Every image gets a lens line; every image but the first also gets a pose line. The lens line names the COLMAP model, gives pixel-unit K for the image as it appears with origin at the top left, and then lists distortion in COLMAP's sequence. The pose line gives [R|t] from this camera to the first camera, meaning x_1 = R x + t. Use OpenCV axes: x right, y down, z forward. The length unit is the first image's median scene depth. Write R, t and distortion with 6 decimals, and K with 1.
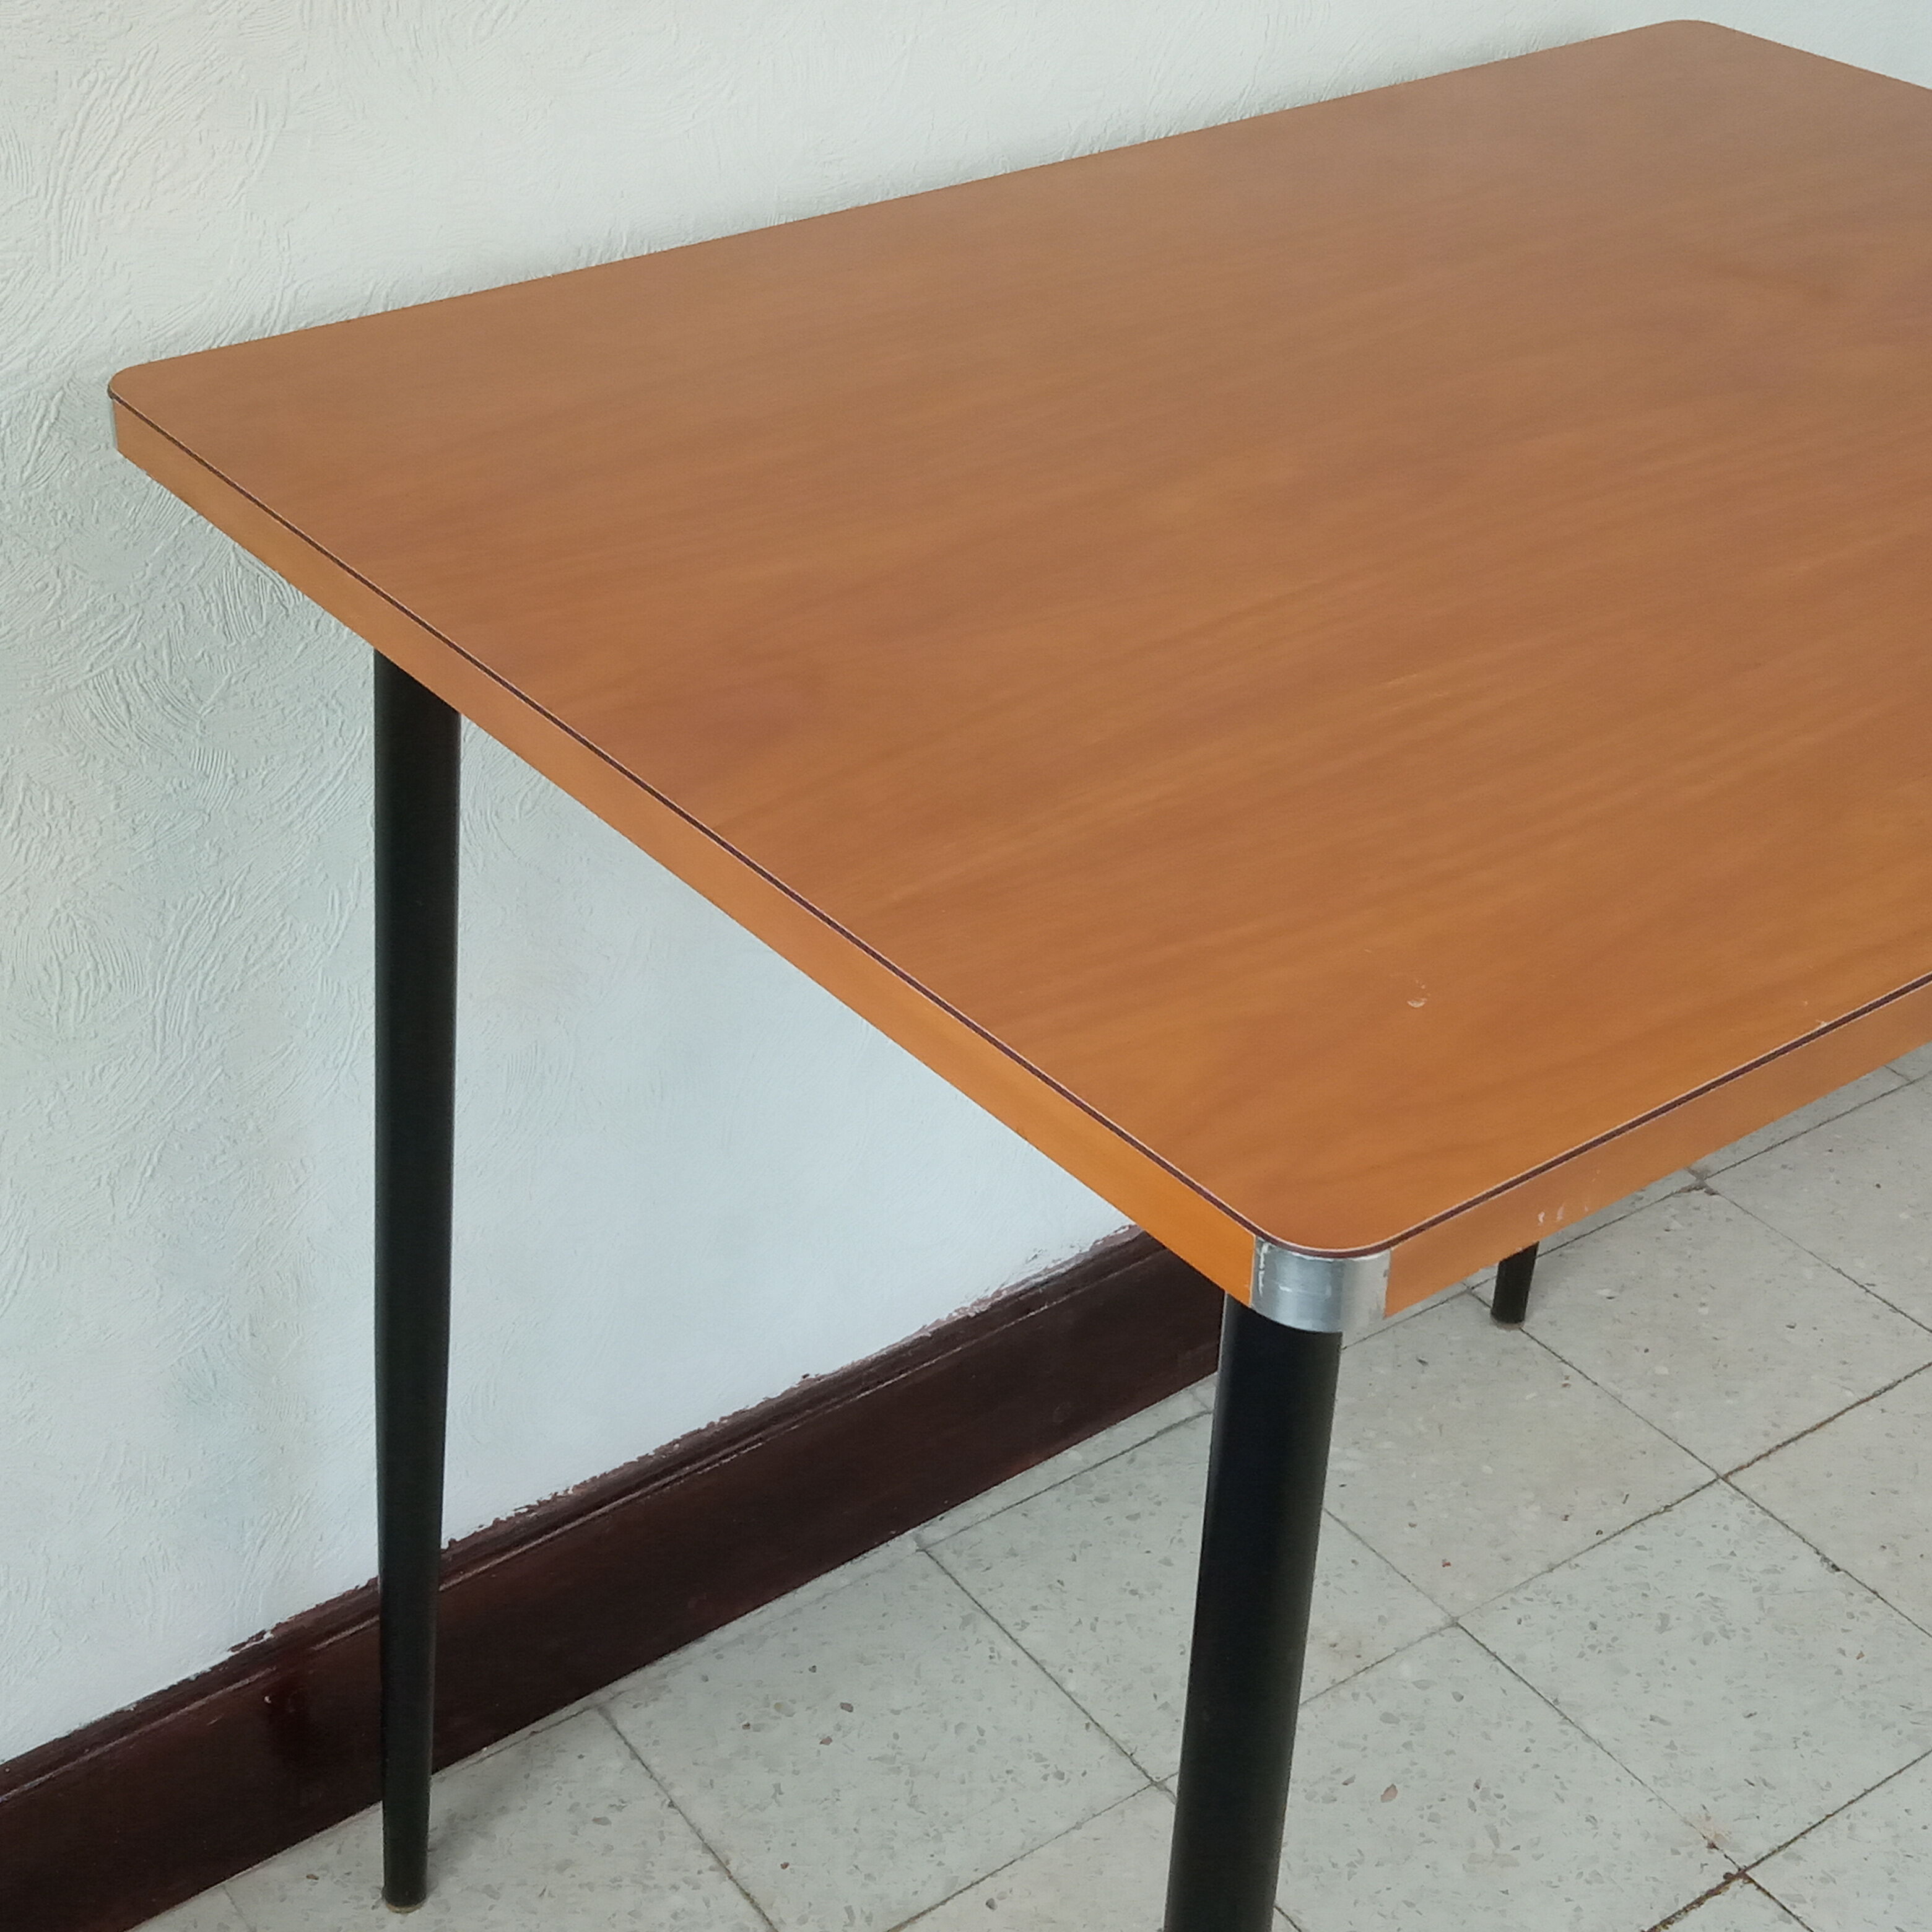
lens RADIAL K [[3057.4, 0, 974.7], [0, 3057.4, 958.6], [0, 0, 1]] dist [0.017980, 0.000000]
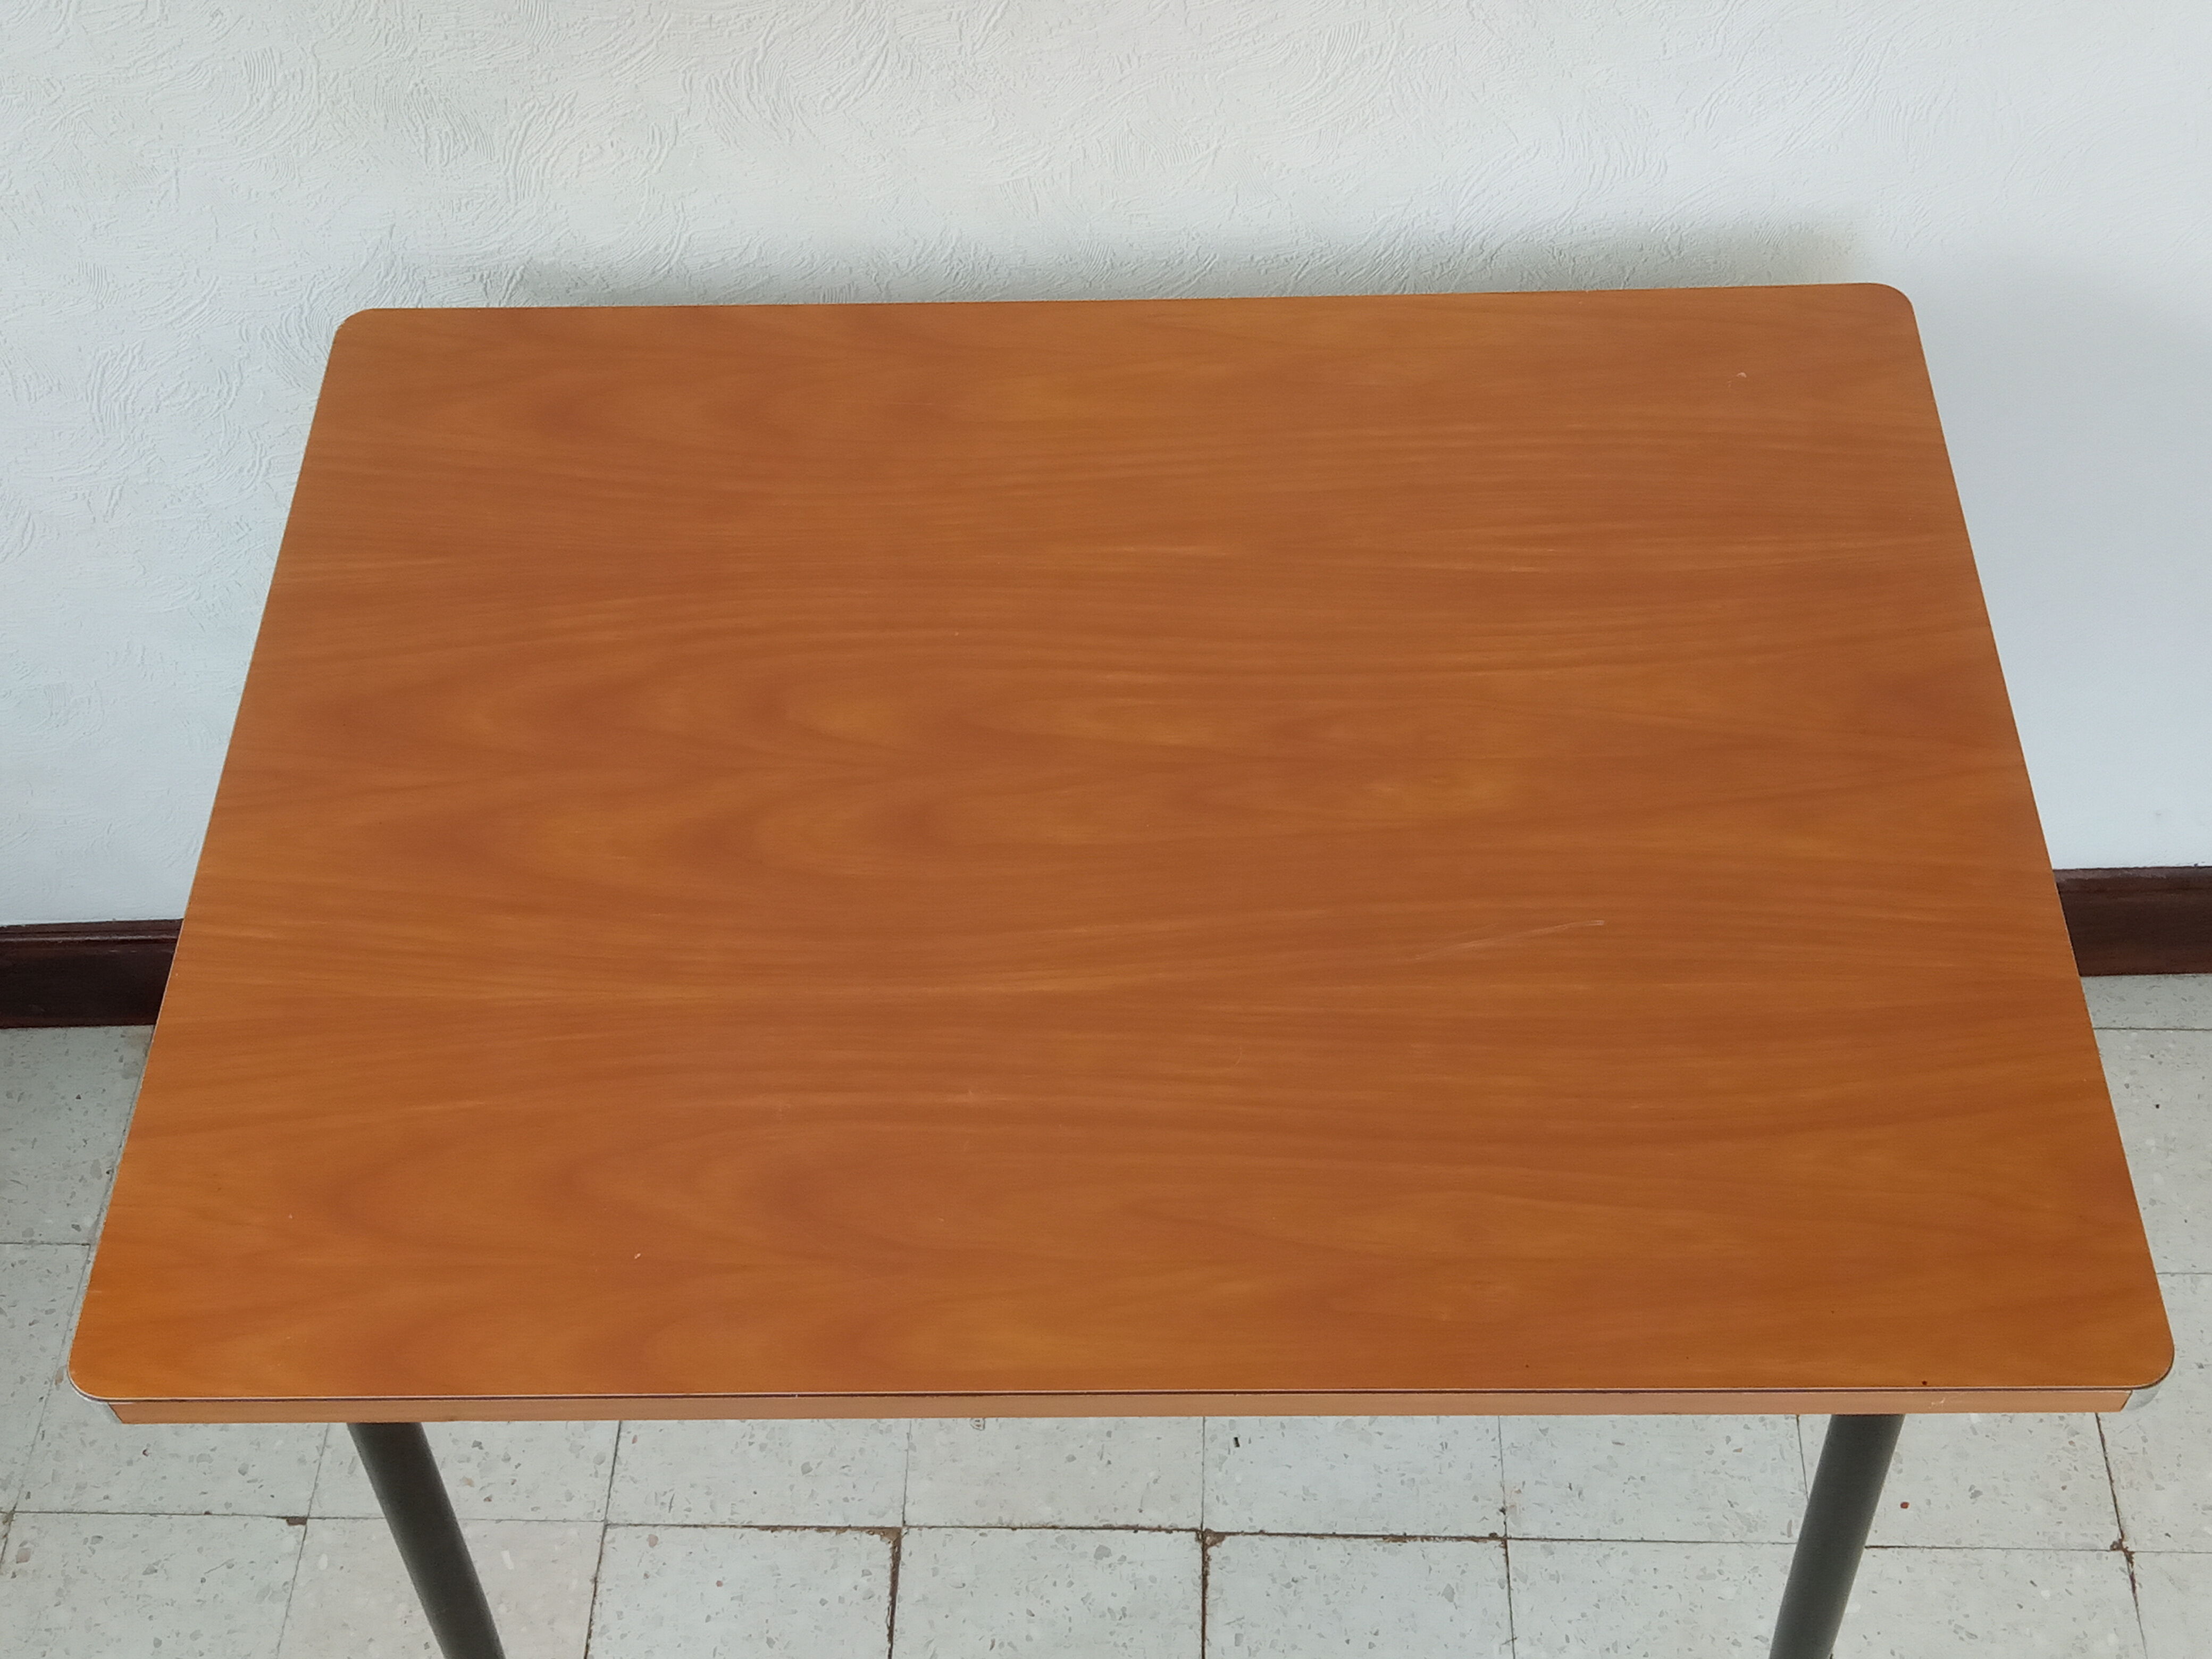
lens RADIAL K [[2582.7, 0, 1115.3], [0, 2582.7, 821.8], [0, 0, 1]] dist [0.018373, 0.000000]
pose [[0.796470, 0.458934, -0.393721, 0.420592], [-0.284075, 0.858786, 0.426365, -0.426146], [0.533795, -0.227741, 0.814369, 0.029769]]
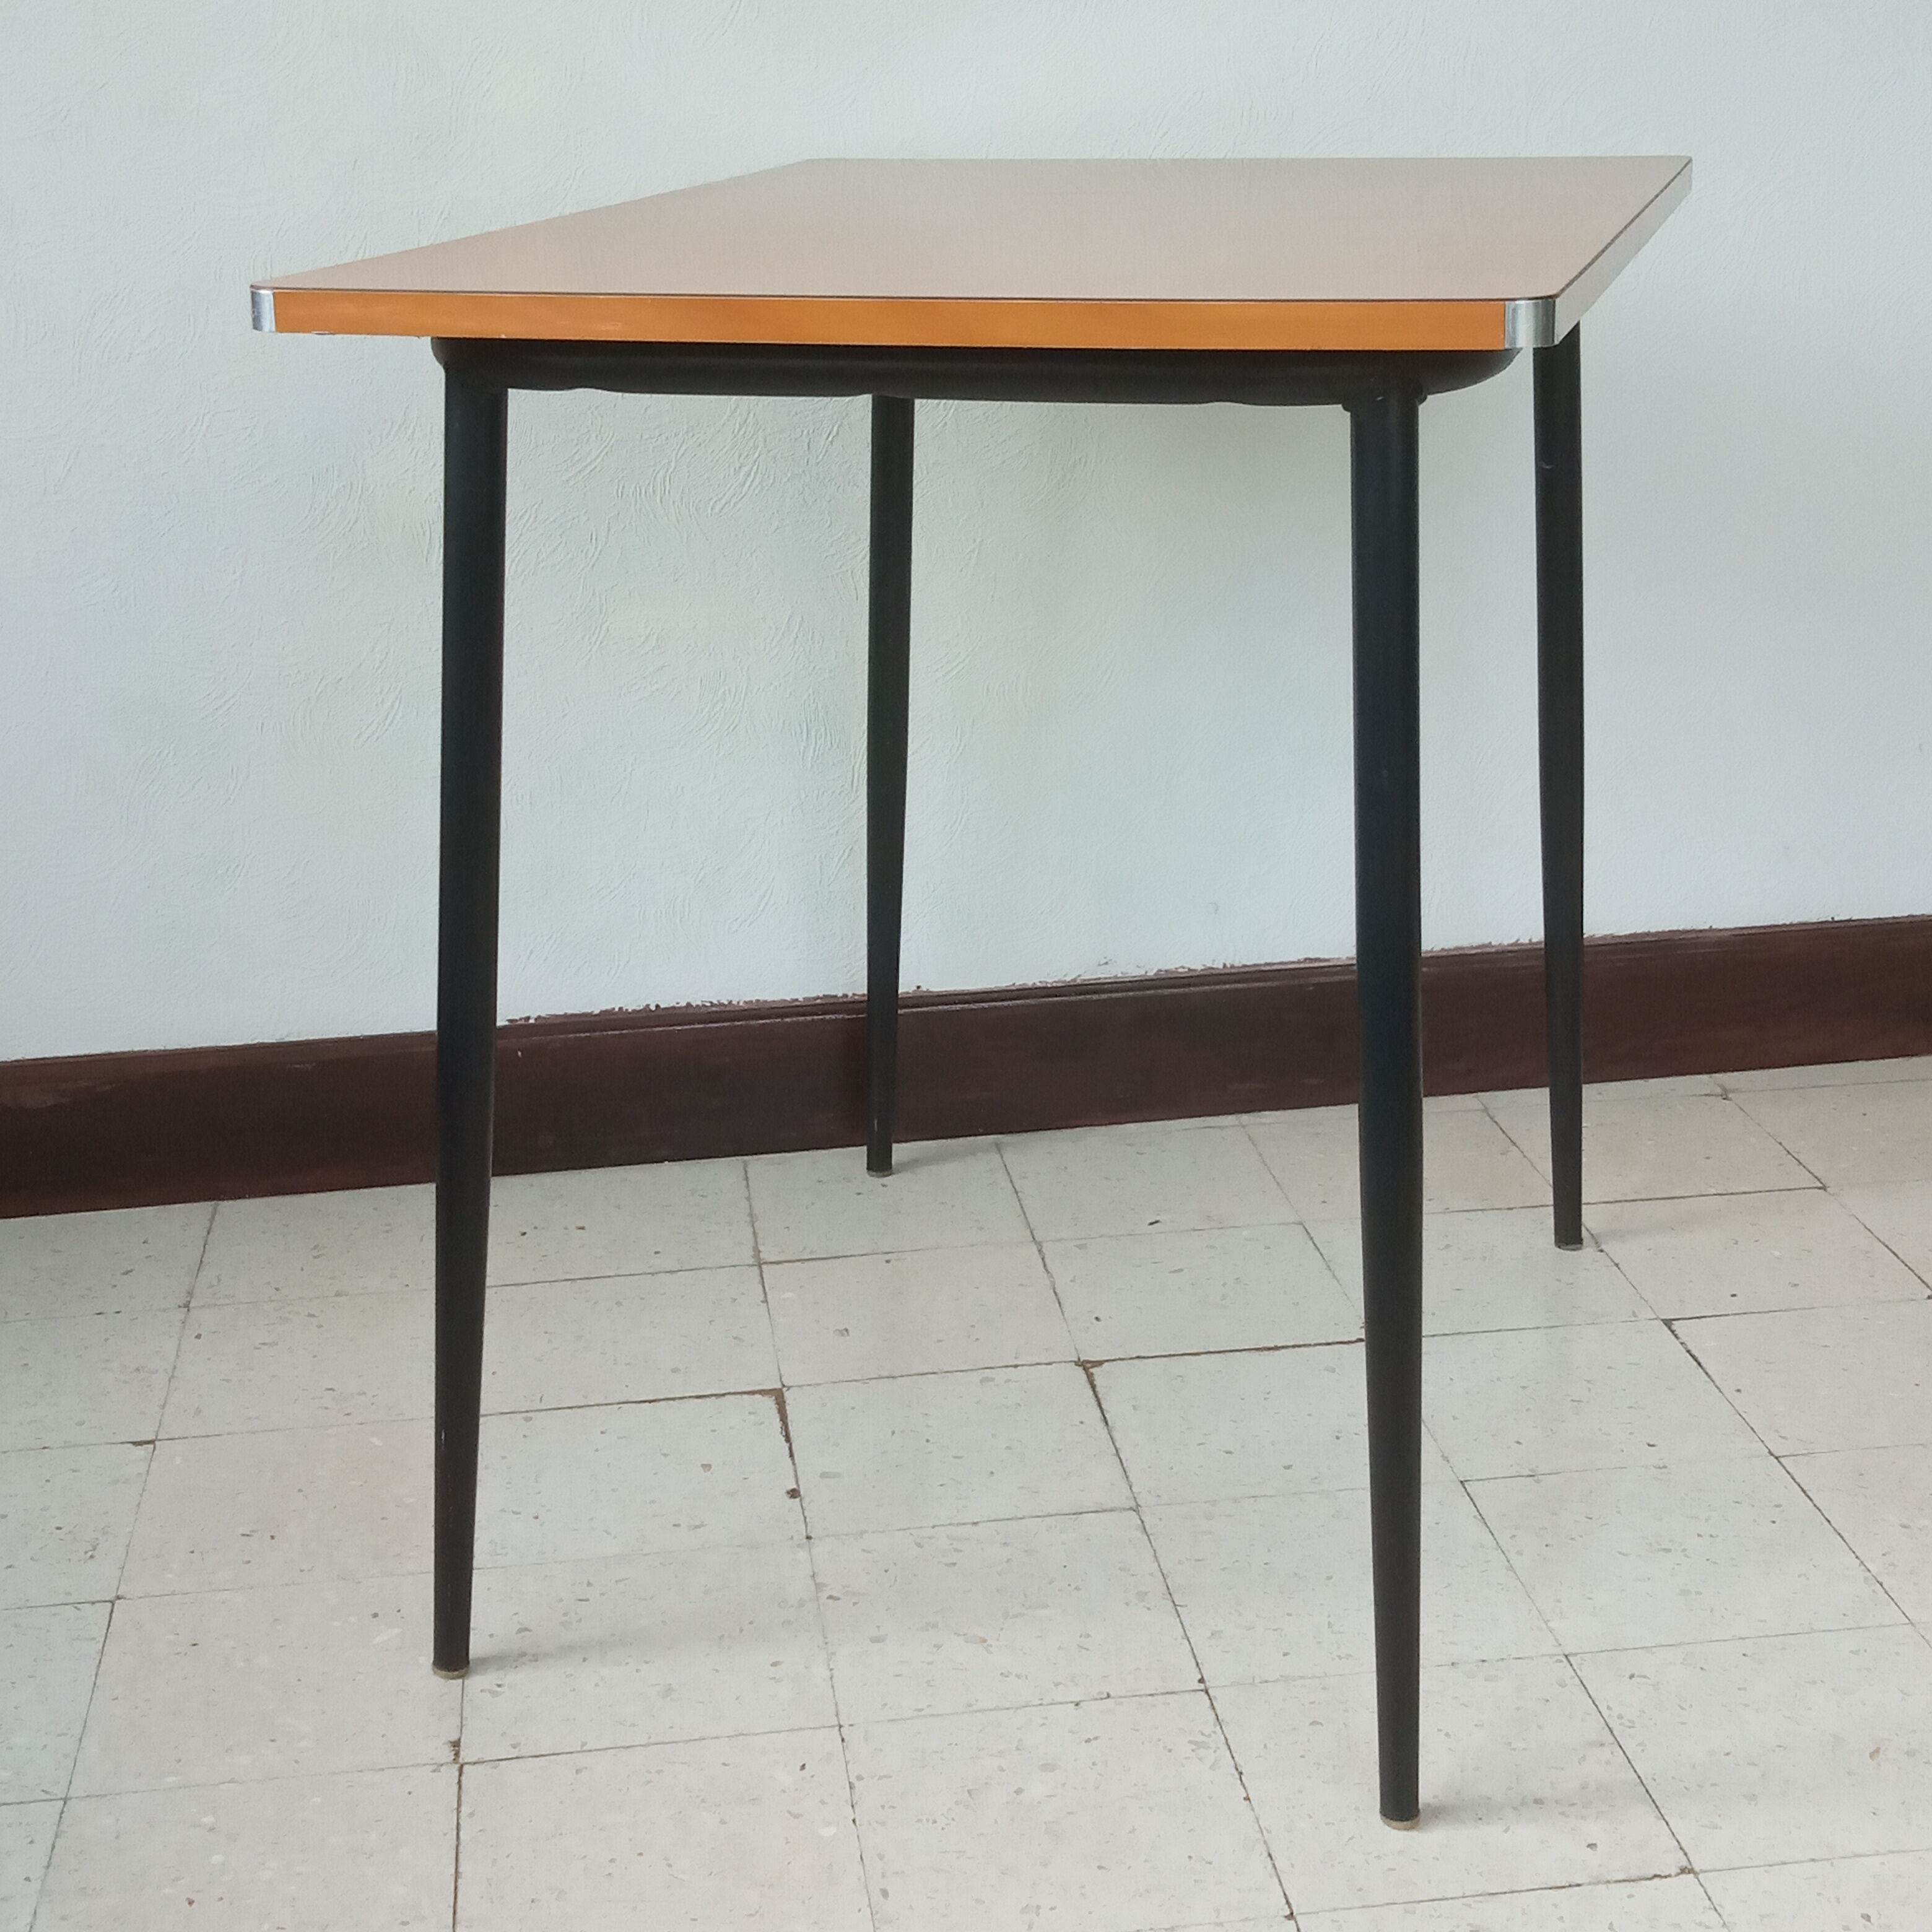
lens RADIAL K [[3057.4, 0, 1007.0], [0, 3057.4, 1008.5], [0, 0, 1]] dist [0.017980, 0.000000]
pose [[0.889336, 0.114339, -0.442729, 0.706361], [-0.211867, 0.961066, -0.177384, 0.436508], [0.405210, 0.251553, 0.878935, -0.346454]]
